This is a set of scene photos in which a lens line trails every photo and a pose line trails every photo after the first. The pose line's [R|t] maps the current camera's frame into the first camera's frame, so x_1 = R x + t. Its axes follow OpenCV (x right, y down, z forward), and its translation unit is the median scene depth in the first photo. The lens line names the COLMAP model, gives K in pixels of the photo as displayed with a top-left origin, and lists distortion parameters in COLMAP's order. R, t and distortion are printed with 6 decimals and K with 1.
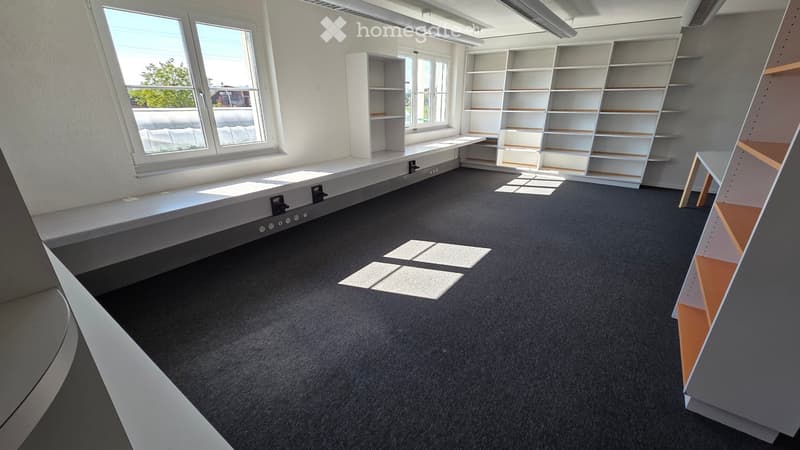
lens RADIAL K [[319.8, 0, 400.0], [0, 319.8, 225.0], [0, 0, 1]] dist [-0.000832, 0.000085]
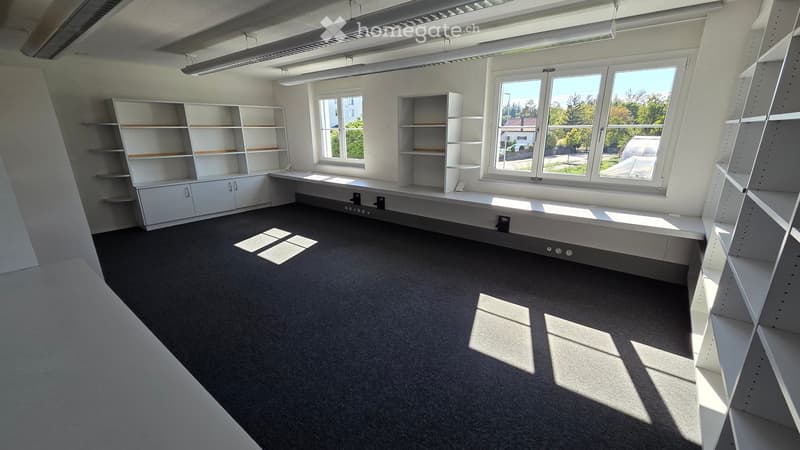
lens RADIAL K [[327.6, 0, 400.0], [0, 327.6, 225.0], [0, 0, 1]] dist [0.002751, 0.000152]
pose [[-0.041419, 0.291231, -0.955756, 1.166331], [-0.355356, 0.889737, 0.286514, -0.471380], [0.933813, 0.351500, 0.066639, 1.097259]]
